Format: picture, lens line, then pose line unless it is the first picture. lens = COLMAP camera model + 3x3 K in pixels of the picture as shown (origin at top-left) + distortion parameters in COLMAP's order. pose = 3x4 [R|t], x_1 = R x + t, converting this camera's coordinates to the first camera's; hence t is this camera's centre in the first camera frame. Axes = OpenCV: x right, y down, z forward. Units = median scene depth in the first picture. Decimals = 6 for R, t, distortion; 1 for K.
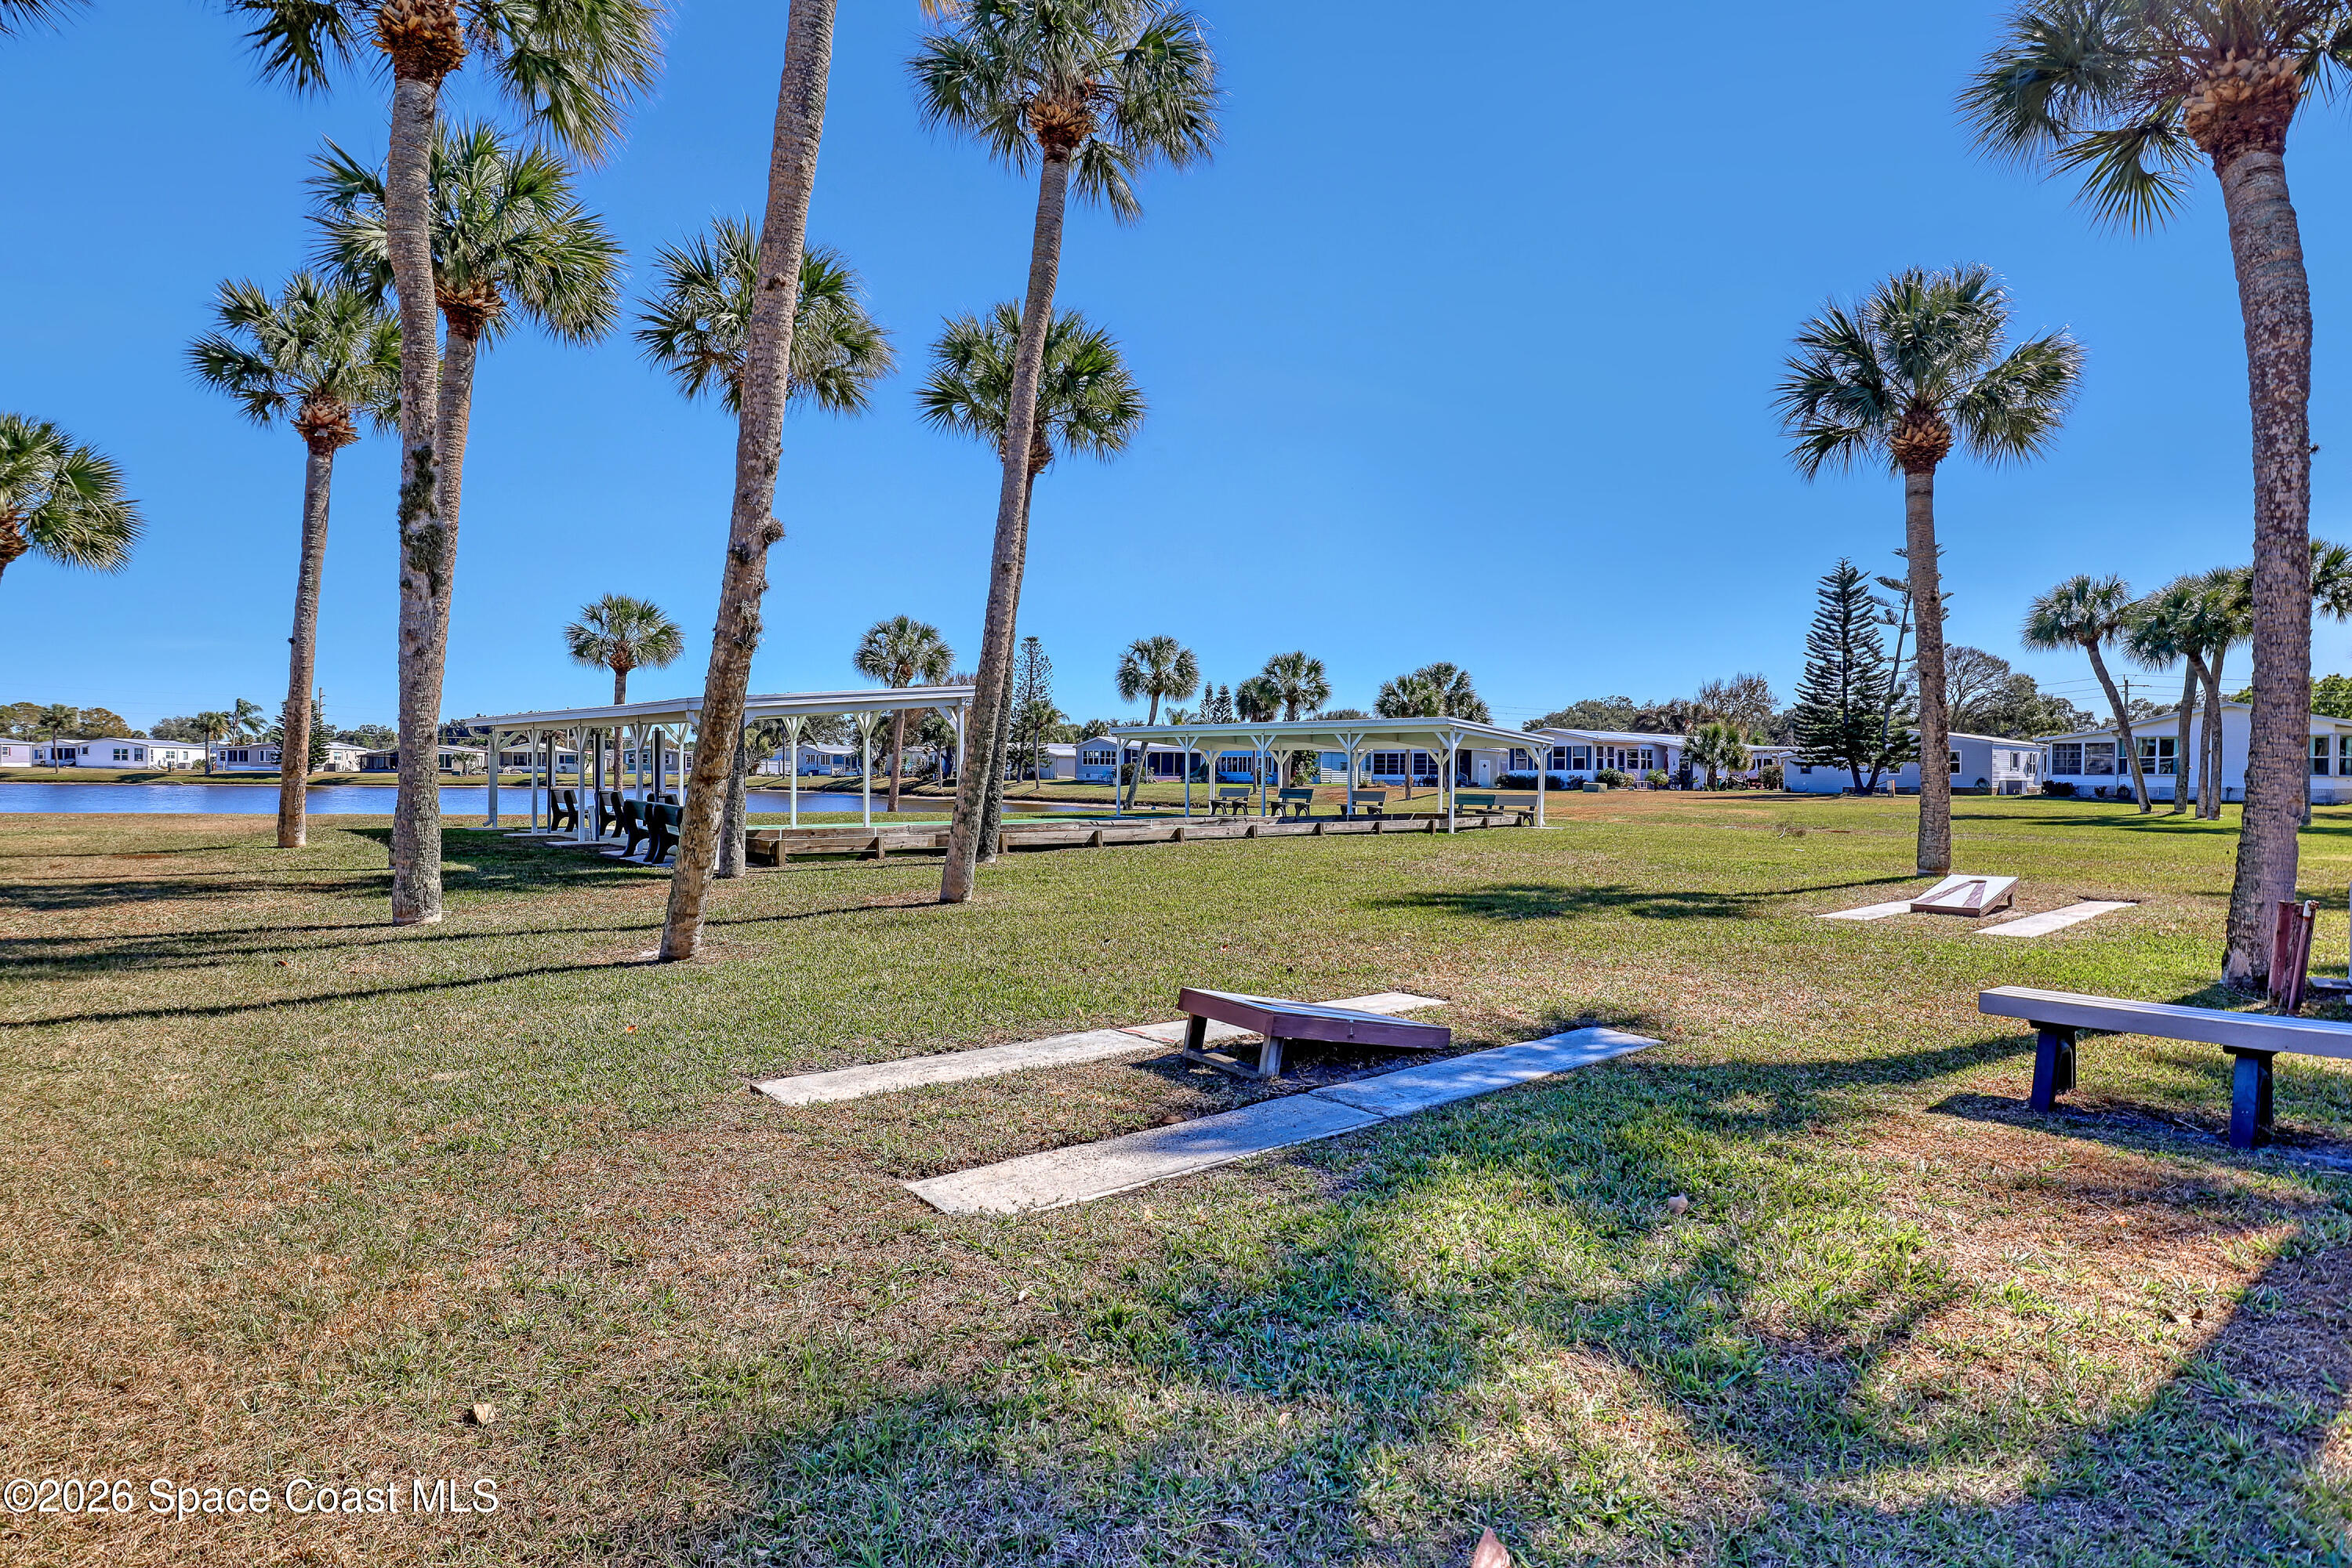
lens RADIAL K [[1211.7, 0, 1182.8], [0, 1211.7, 765.2], [0, 0, 1]] dist [-0.038943, 0.006802]
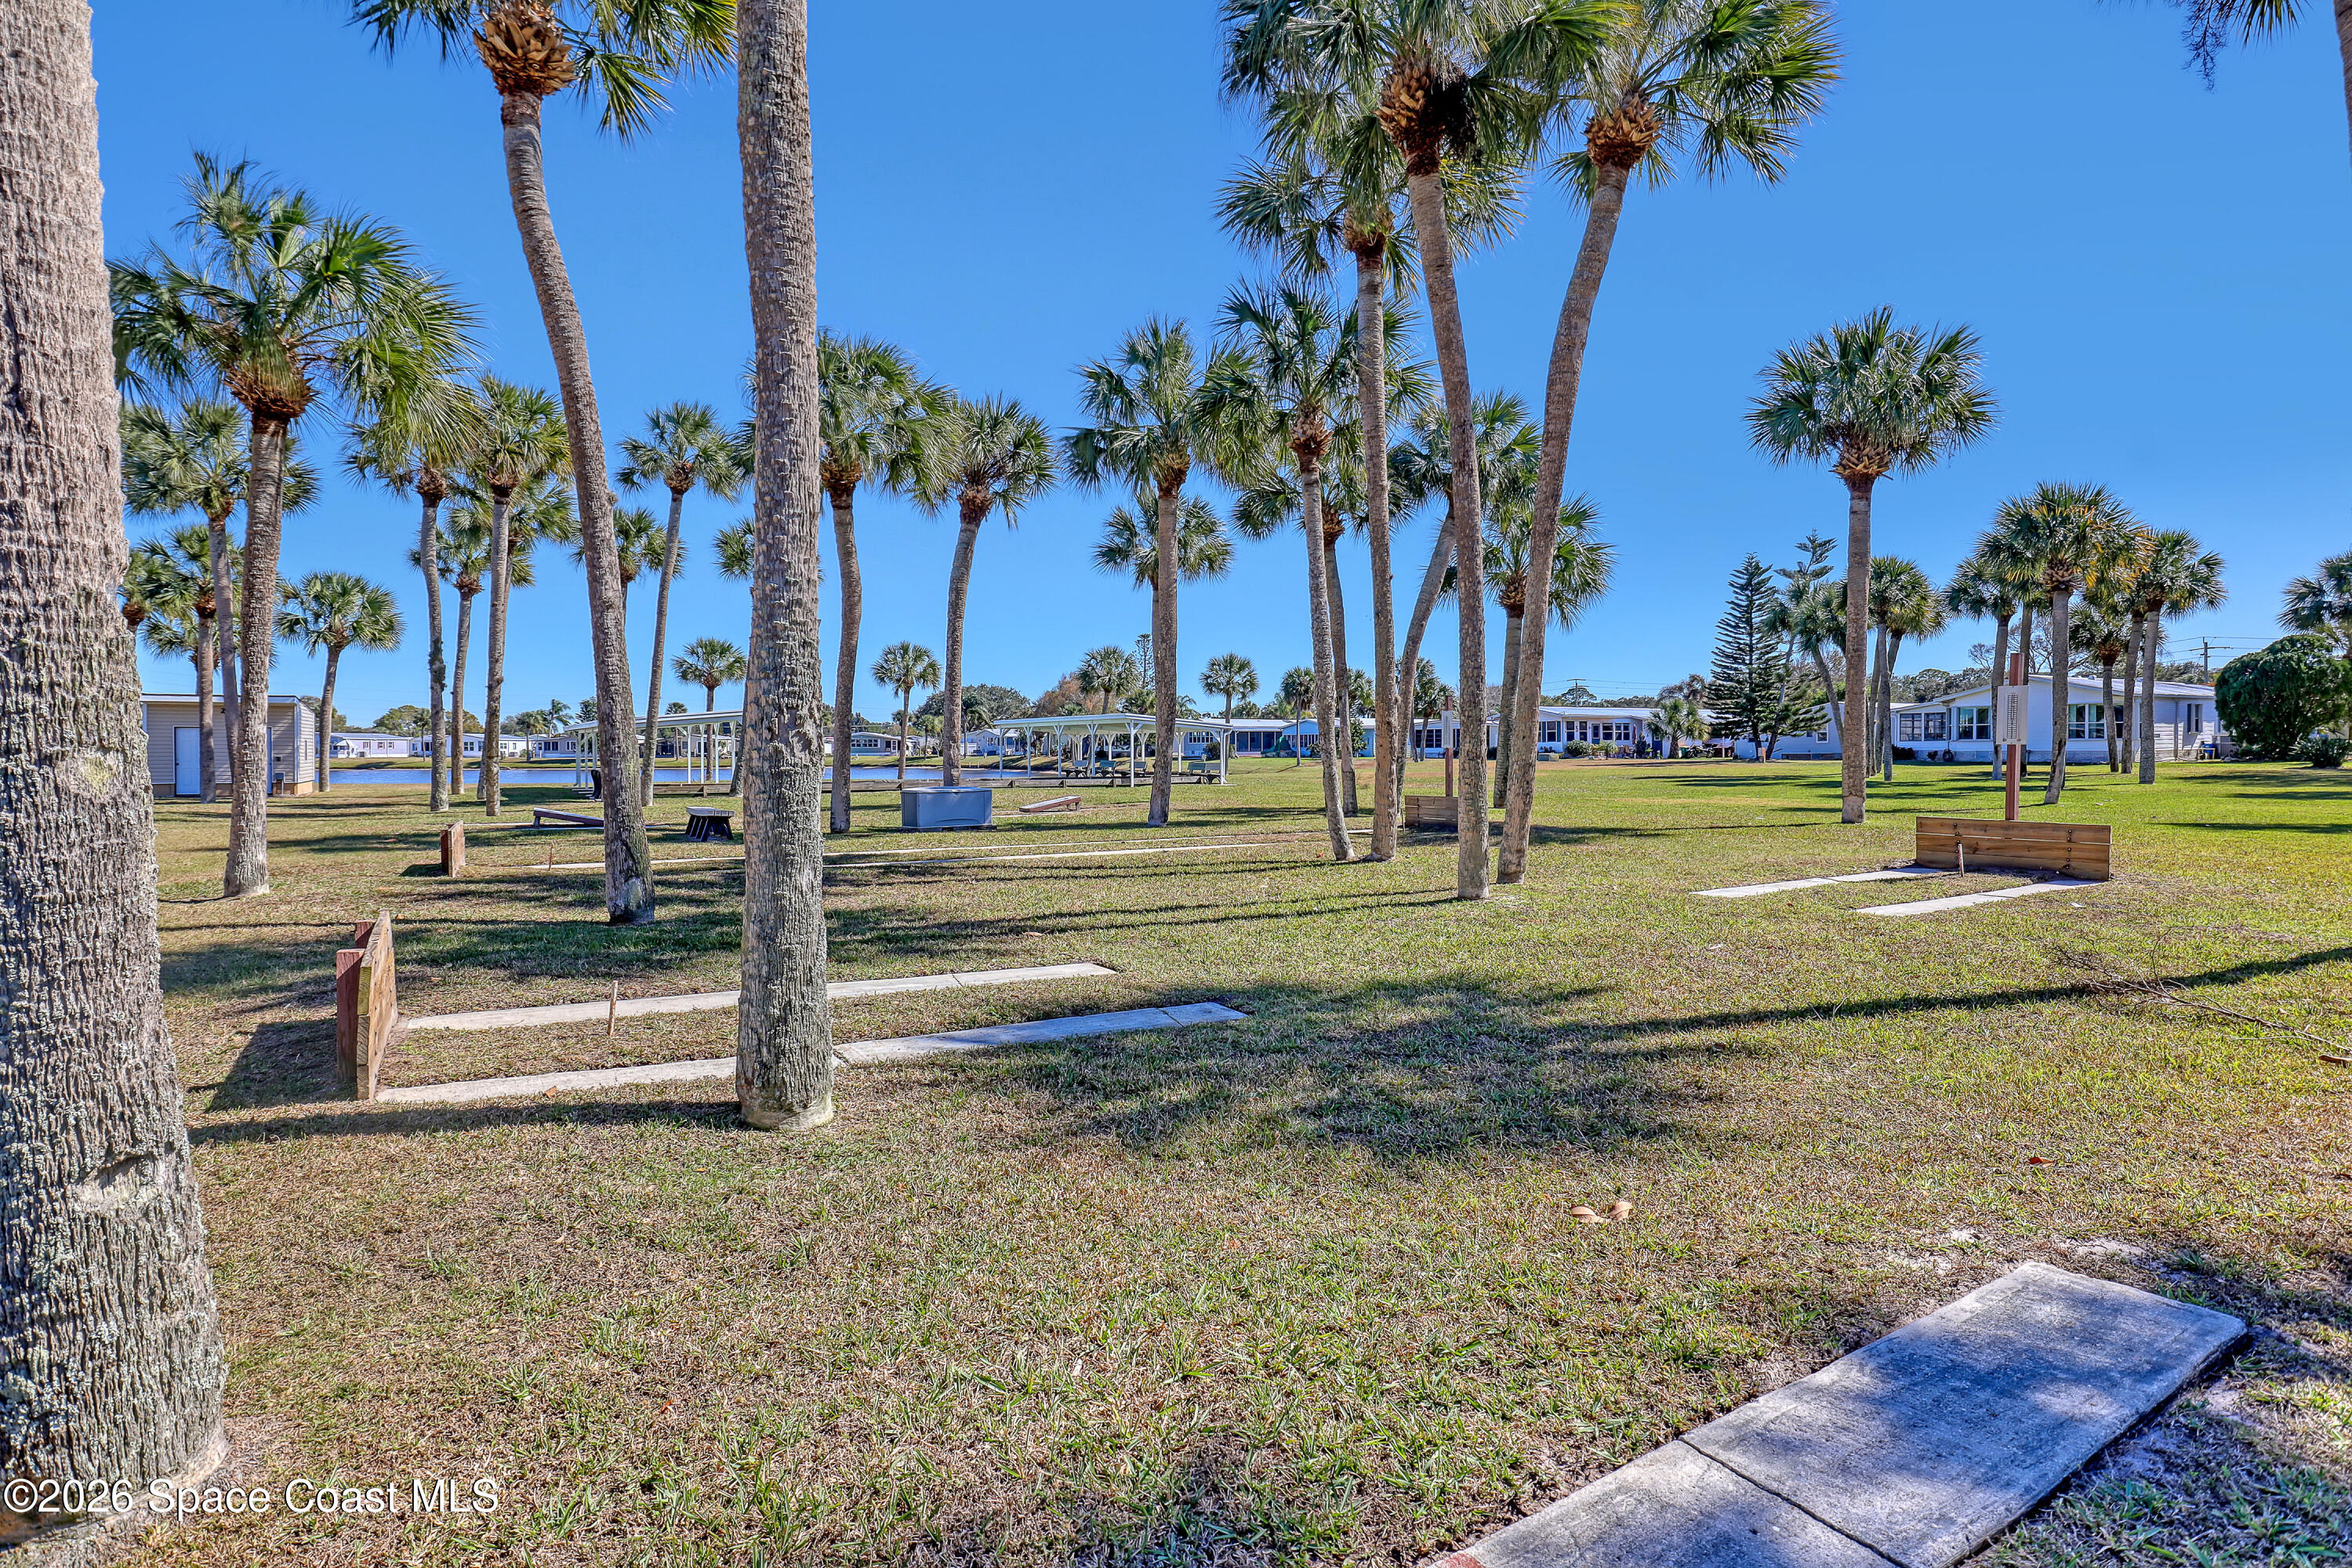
lens RADIAL K [[1211.7, 0, 1182.8], [0, 1211.7, 765.2], [0, 0, 1]] dist [-0.038943, 0.006802]
pose [[0.978084, -0.011331, -0.207902, 0.278891], [0.015268, 0.999733, 0.017341, 0.000961], [0.207650, -0.020135, 0.977996, -0.233193]]
